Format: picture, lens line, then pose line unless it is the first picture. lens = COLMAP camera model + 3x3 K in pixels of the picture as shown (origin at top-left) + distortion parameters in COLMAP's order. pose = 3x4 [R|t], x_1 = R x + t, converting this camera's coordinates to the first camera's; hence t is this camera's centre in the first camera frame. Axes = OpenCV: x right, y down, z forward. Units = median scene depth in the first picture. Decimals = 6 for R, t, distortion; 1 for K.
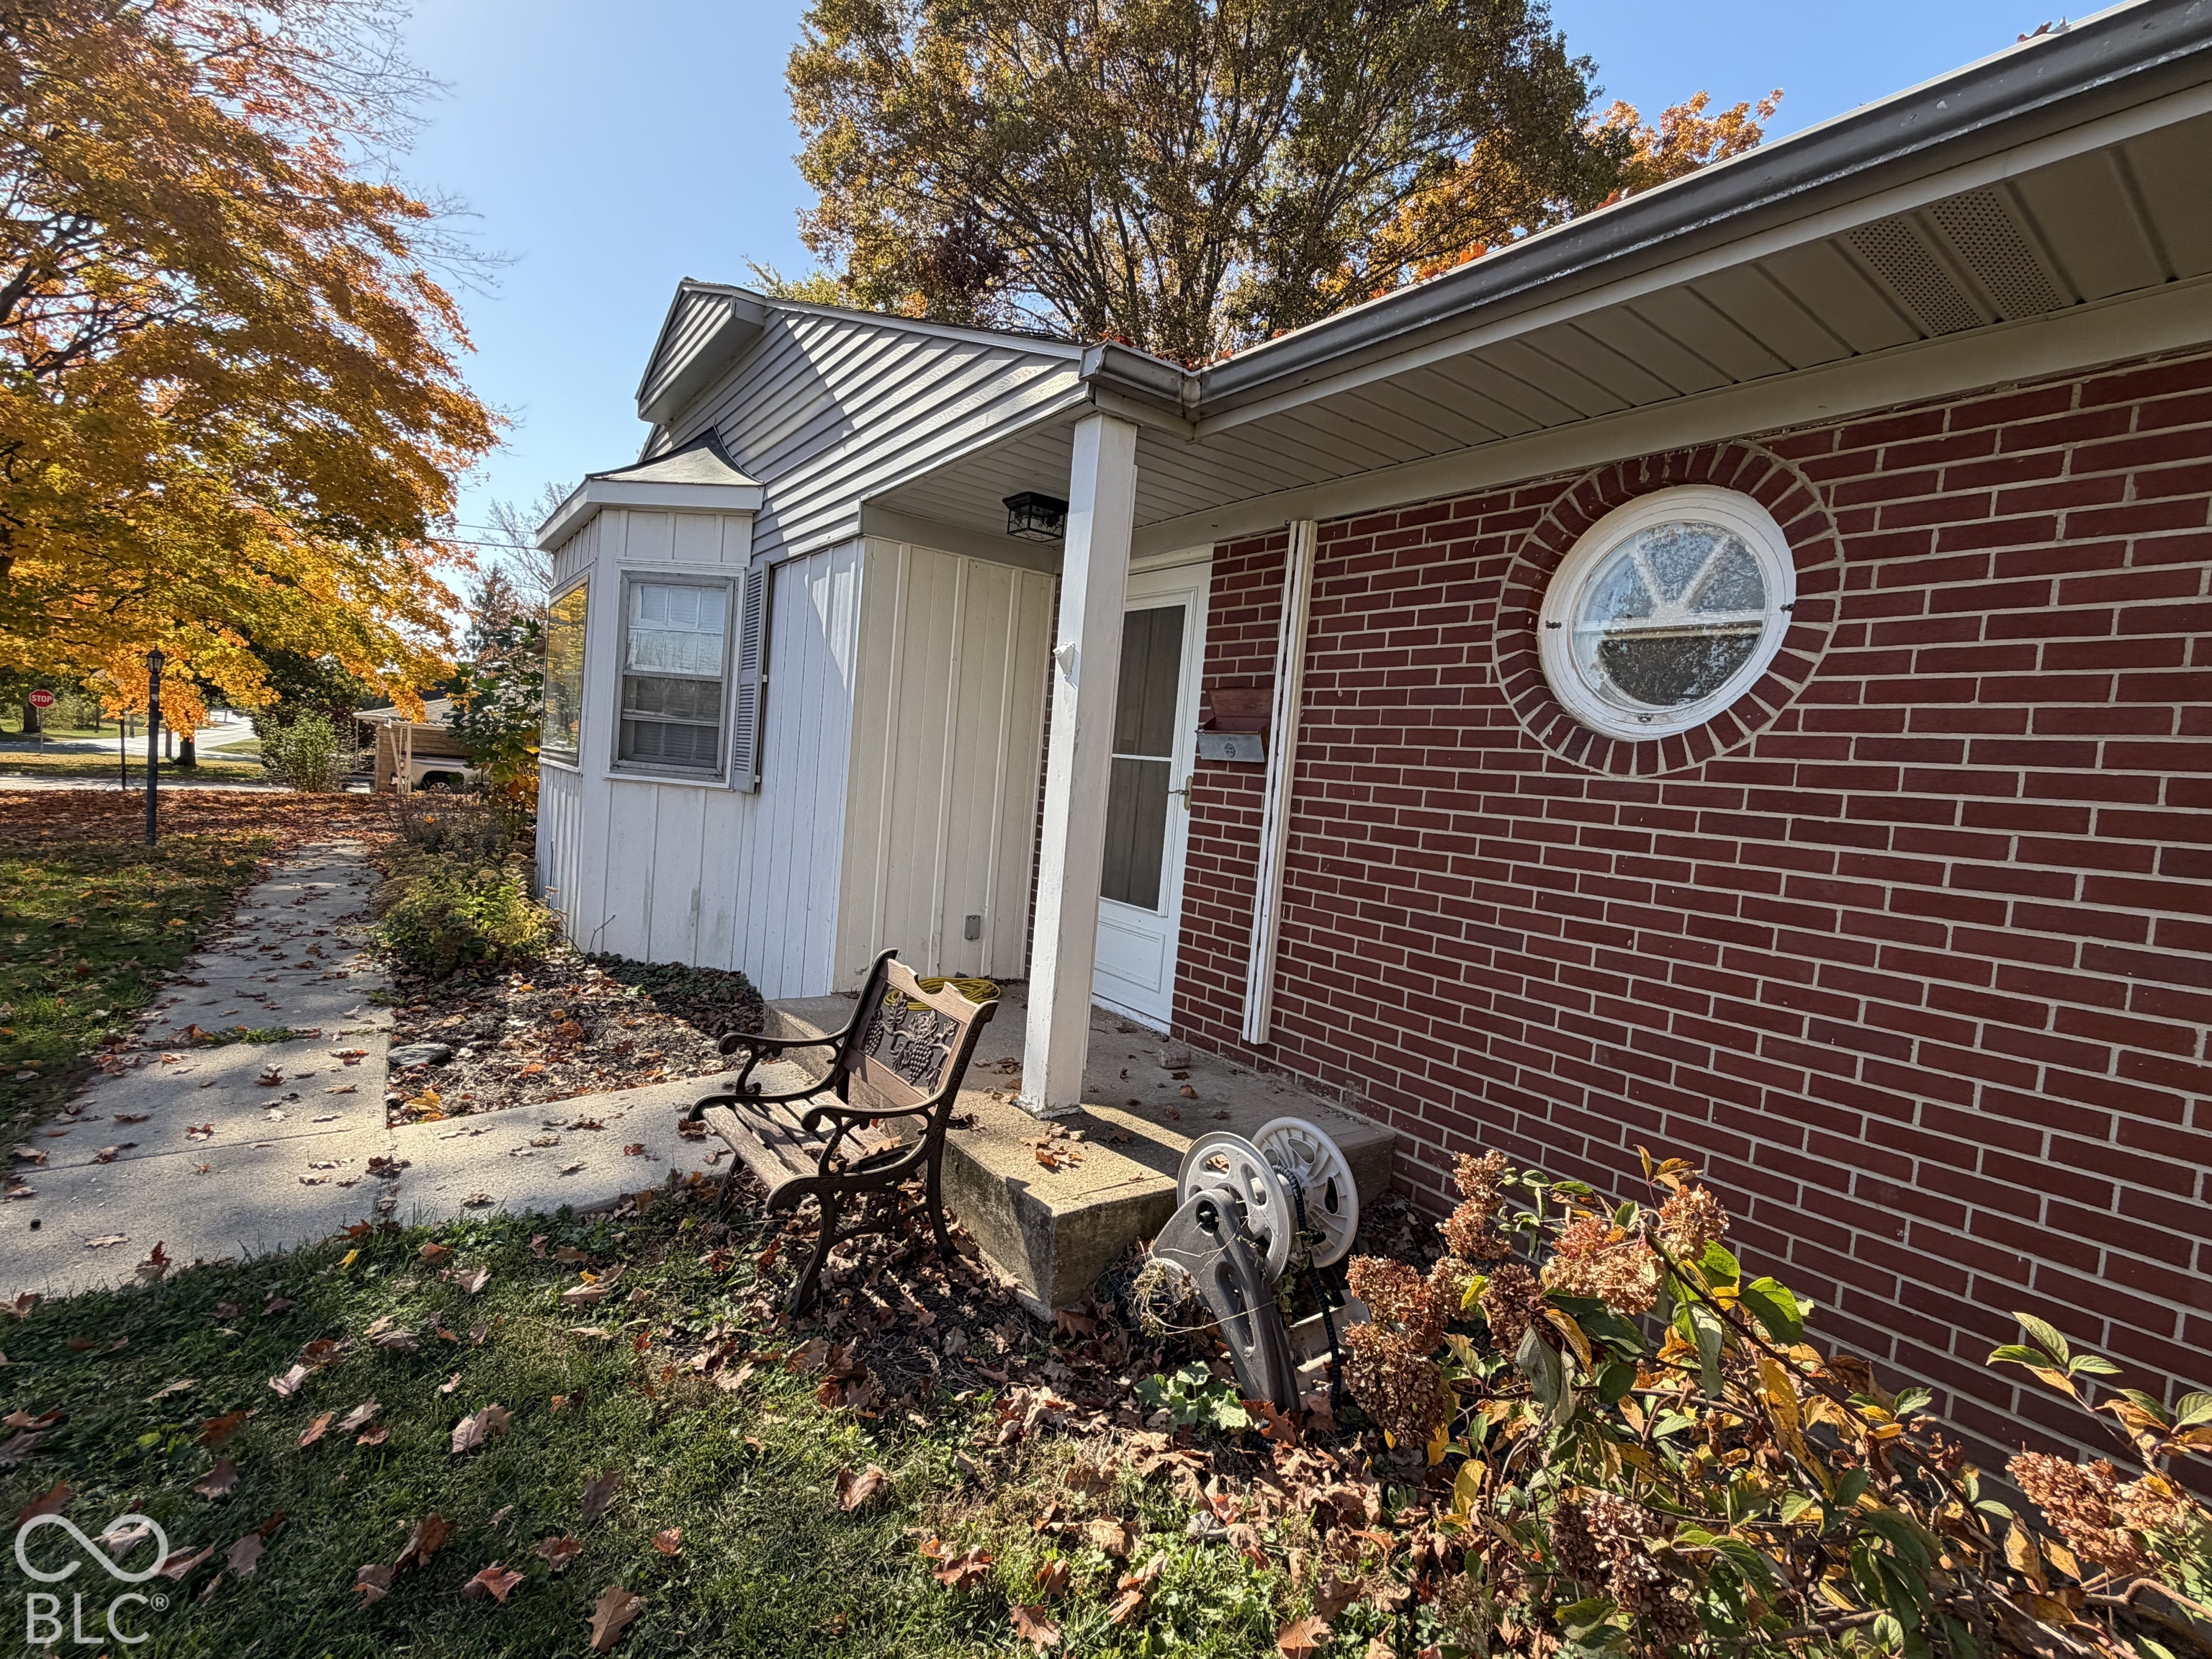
lens RADIAL K [[985.8, 0, 1101.6], [0, 985.8, 828.9], [0, 0, 1]] dist [-0.000450, -0.000197]
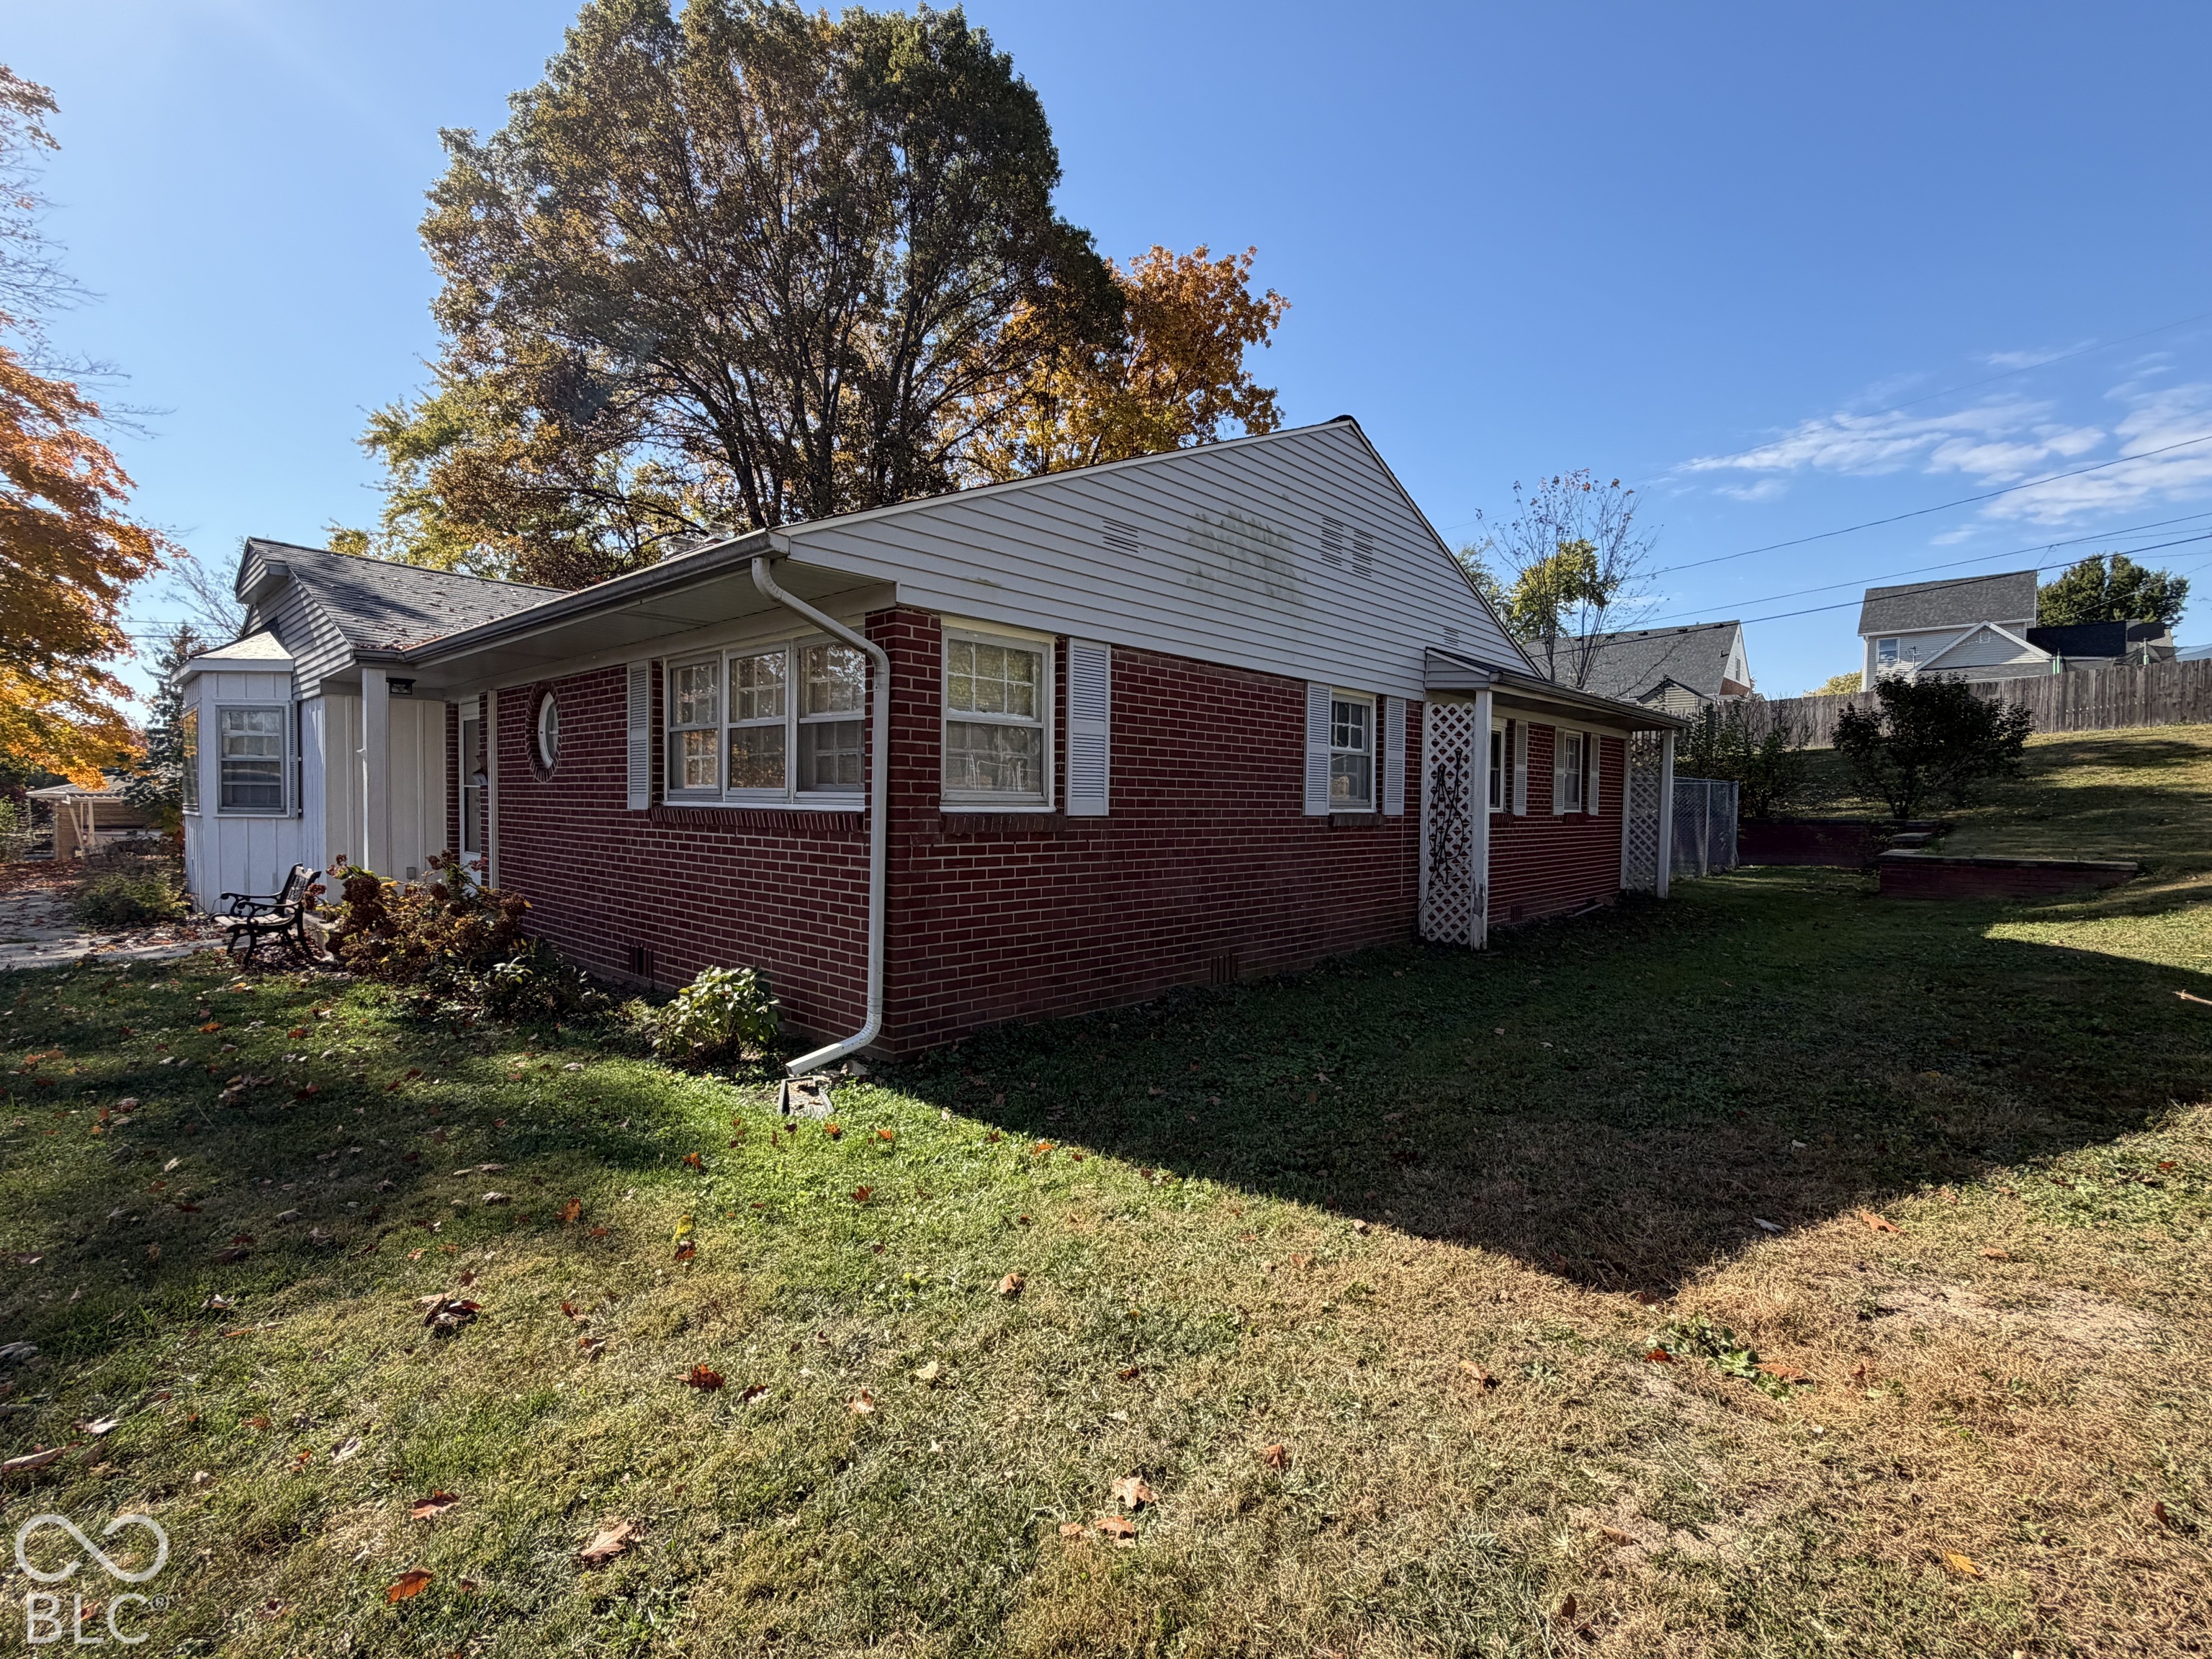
lens RADIAL K [[985.8, 0, 1111.2], [0, 985.8, 827.6], [0, 0, 1]] dist [-0.000450, -0.000197]
pose [[0.978756, -0.083045, 0.187459, 0.510556], [0.086138, 0.996248, -0.008401, 0.082363], [-0.186058, 0.024370, 0.982237, -0.725120]]
